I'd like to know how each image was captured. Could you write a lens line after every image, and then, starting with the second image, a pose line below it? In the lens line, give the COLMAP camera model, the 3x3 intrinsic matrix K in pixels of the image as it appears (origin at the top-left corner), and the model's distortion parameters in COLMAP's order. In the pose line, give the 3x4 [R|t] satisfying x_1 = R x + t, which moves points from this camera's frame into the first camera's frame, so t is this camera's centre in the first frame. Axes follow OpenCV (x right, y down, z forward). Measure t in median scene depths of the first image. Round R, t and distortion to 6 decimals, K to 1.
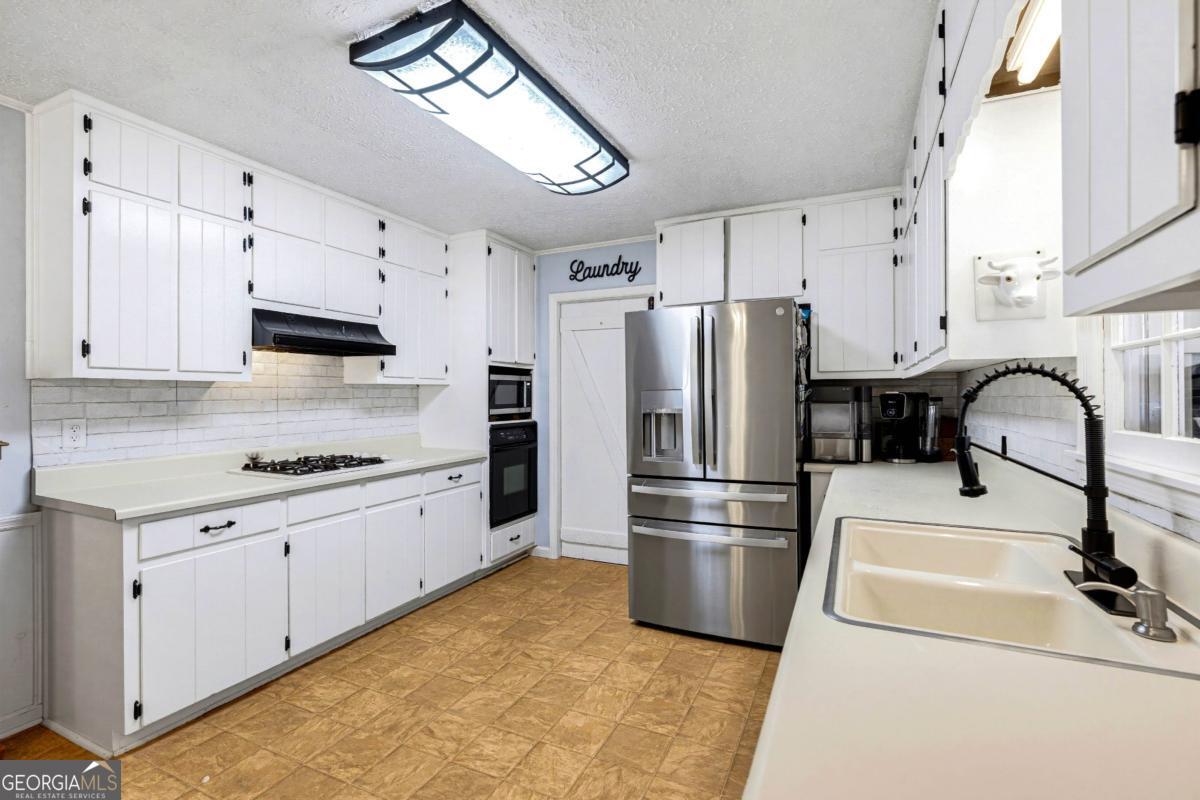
lens RADIAL K [[539.7, 0, 599.9], [0, 539.7, 390.6], [0, 0, 1]] dist [-0.002590, 0.000004]
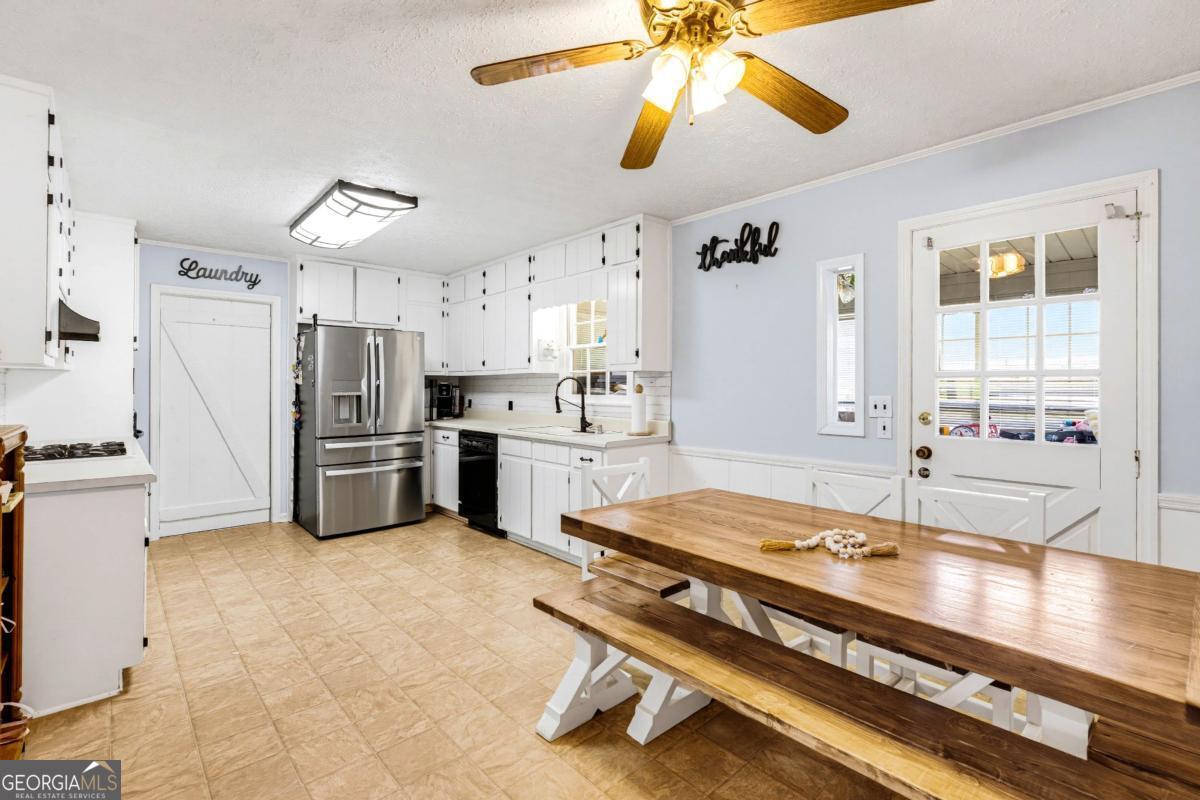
lens RADIAL K [[546.6, 0, 601.3], [0, 546.6, 381.3], [0, 0, 1]] dist [-0.000332, -0.000024]
pose [[0.379932, 0.009869, 0.924962, -1.086467], [-0.012938, 0.999902, -0.005354, 0.000779], [-0.924924, -0.009933, 0.380022, -0.274729]]
